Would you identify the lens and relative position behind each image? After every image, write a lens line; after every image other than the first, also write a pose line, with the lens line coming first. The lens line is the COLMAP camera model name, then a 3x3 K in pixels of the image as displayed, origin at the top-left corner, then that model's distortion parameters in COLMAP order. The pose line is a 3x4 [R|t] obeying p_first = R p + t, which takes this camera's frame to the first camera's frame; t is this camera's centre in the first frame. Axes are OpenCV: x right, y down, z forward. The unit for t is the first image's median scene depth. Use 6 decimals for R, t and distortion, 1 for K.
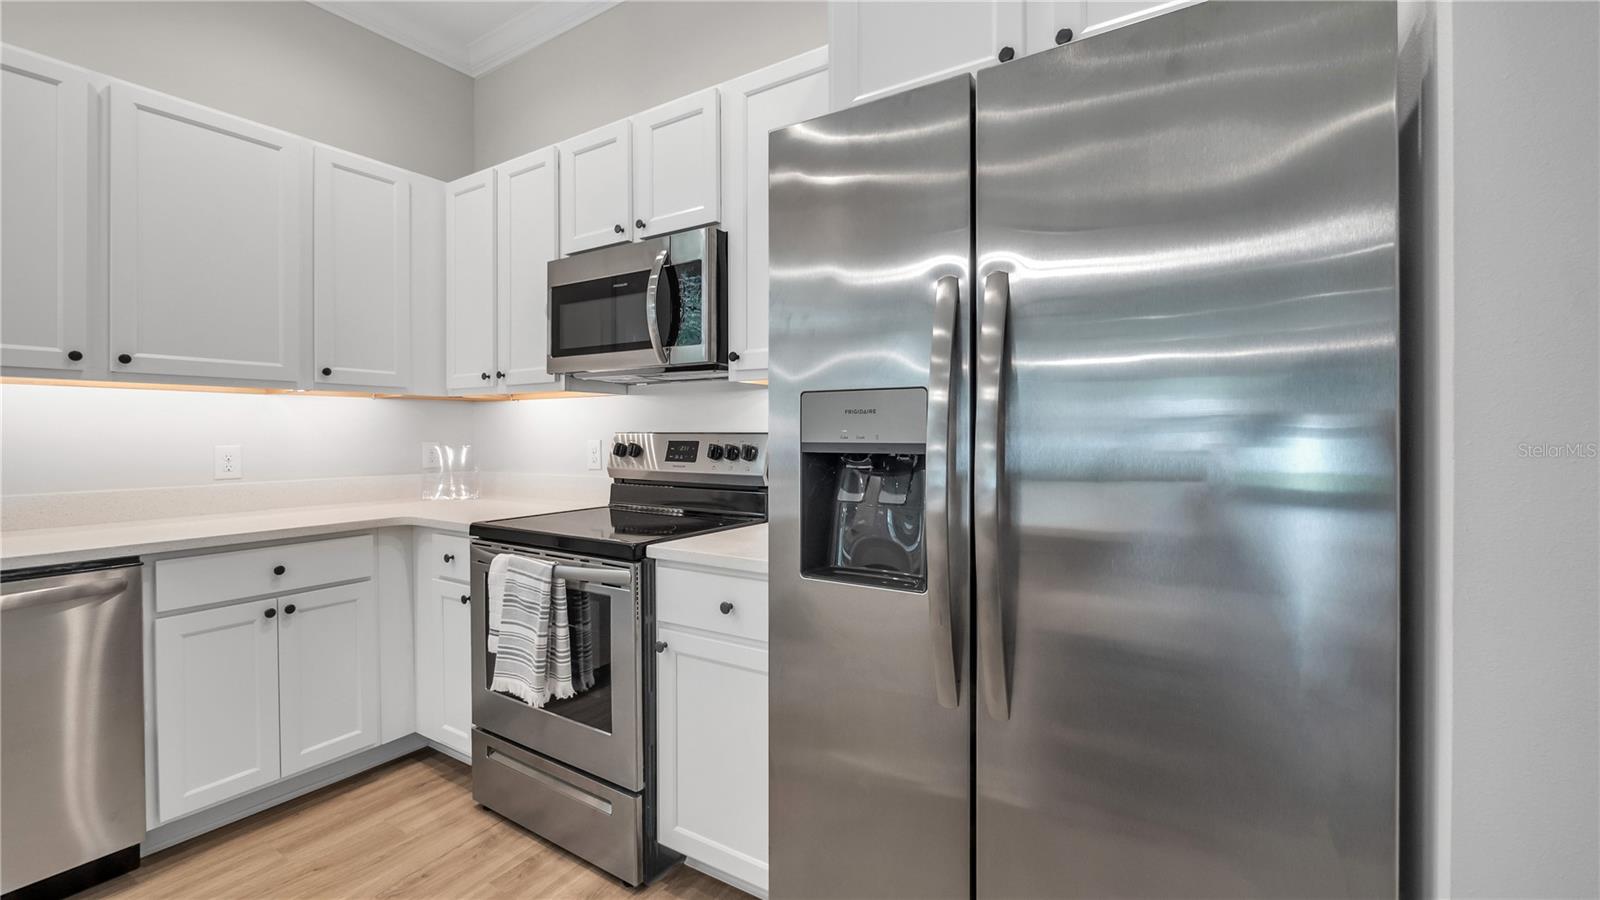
lens RADIAL K [[674.0, 0, 802.4], [0, 674.0, 437.7], [0, 0, 1]] dist [-0.000682, -0.000006]
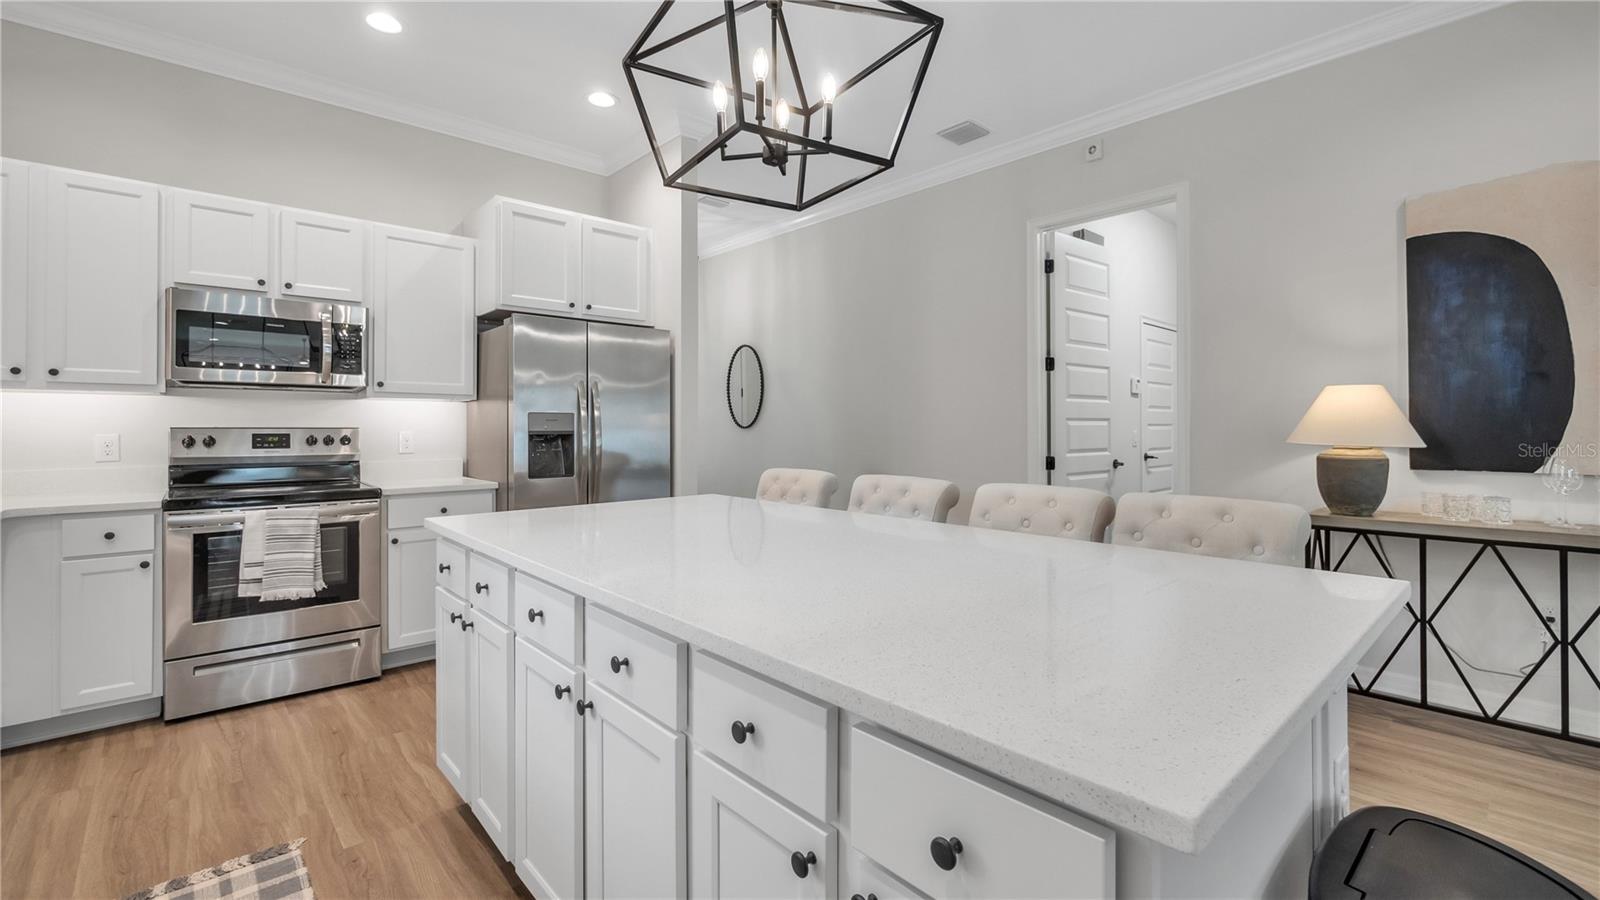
lens RADIAL K [[674.0, 0, 802.4], [0, 674.0, 437.7], [0, 0, 1]] dist [-0.000682, -0.000006]
pose [[0.257257, -0.014344, 0.966237, -1.309492], [0.006109, 0.999894, 0.013217, 0.001940], [-0.966324, 0.002502, 0.257317, -0.439568]]
